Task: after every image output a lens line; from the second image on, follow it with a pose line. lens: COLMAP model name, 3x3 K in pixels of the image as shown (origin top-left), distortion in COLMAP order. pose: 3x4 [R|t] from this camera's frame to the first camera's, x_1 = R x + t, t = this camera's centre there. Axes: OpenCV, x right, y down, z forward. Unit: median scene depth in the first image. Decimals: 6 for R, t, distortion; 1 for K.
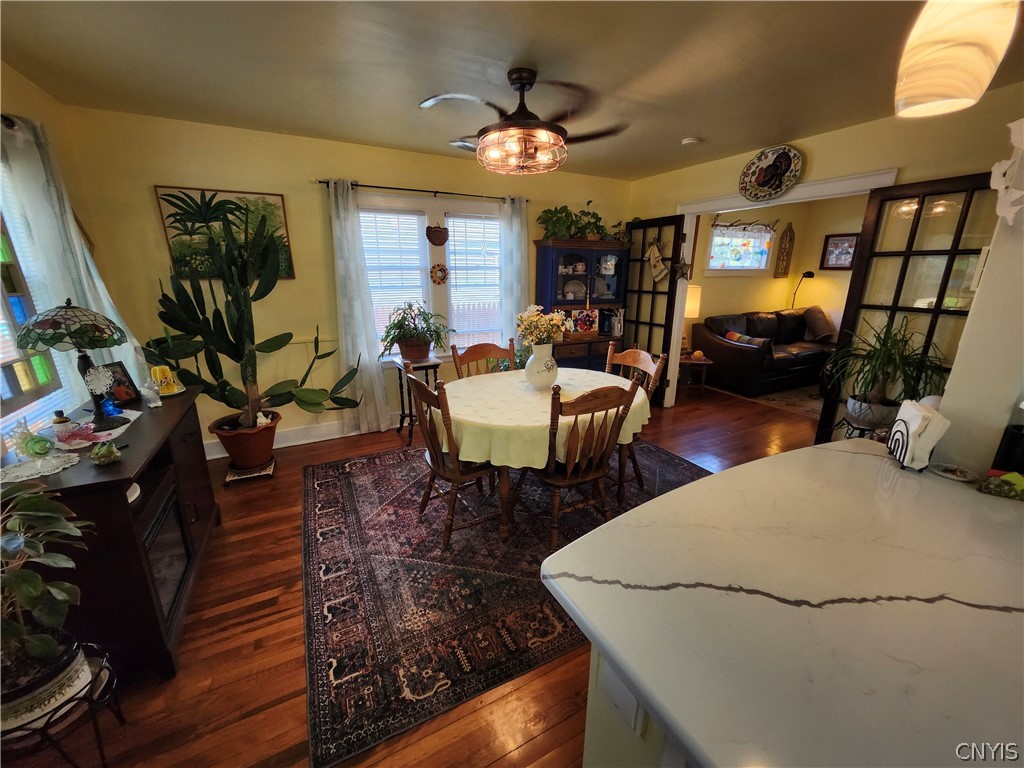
lens RADIAL K [[400.7, 0, 513.3], [0, 400.7, 387.2], [0, 0, 1]] dist [0.000013, 0.000633]
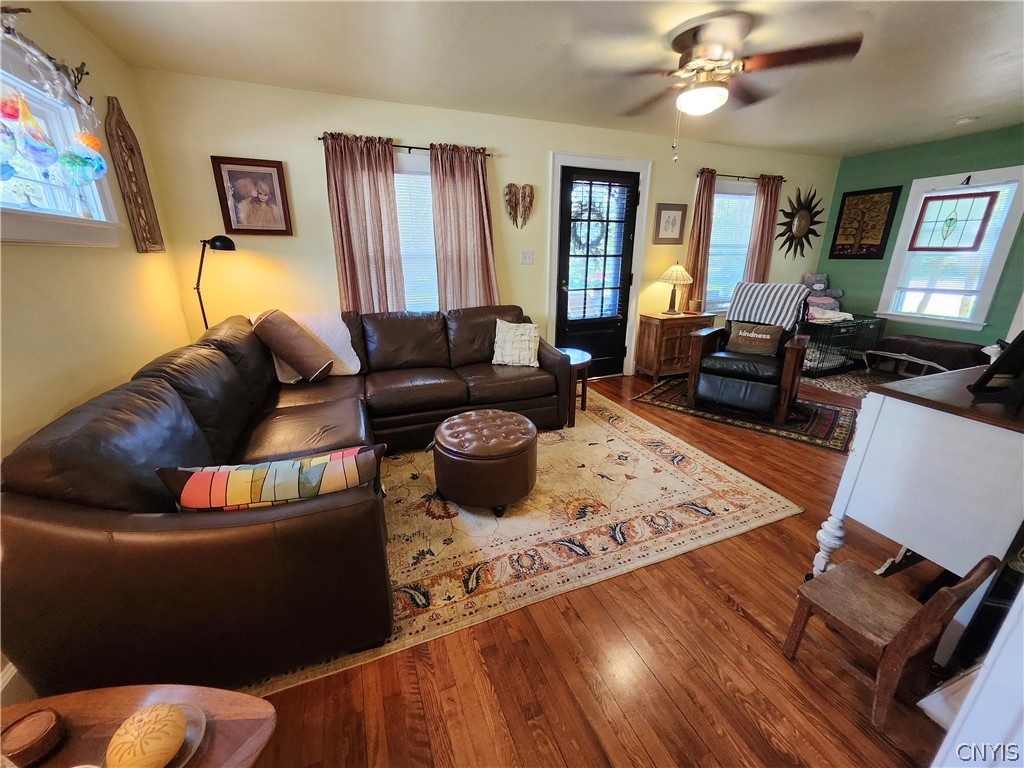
lens RADIAL K [[400.7, 0, 513.3], [0, 400.7, 387.2], [0, 0, 1]] dist [0.000013, 0.000633]
pose [[0.095076, -0.309487, 0.946139, 0.368944], [0.274258, 0.921805, 0.273968, -0.205478], [-0.956945, 0.233439, 0.172521, 0.802356]]
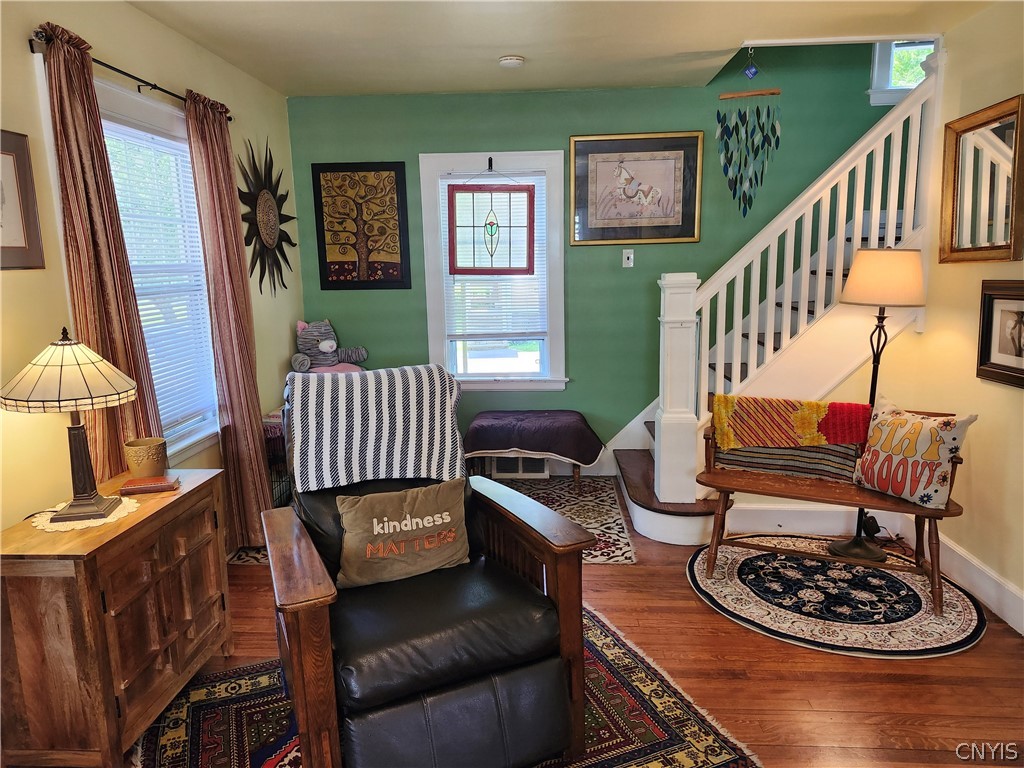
lens RADIAL K [[713.7, 0, 512.0], [0, 713.7, 389.5], [0, 0, 1]] dist [0.089490, -0.079425]
pose [[-0.859320, -0.070278, 0.506586, 0.863028], [0.162604, 0.901577, 0.400899, -0.220310], [-0.484900, 0.426873, -0.763316, 0.764664]]
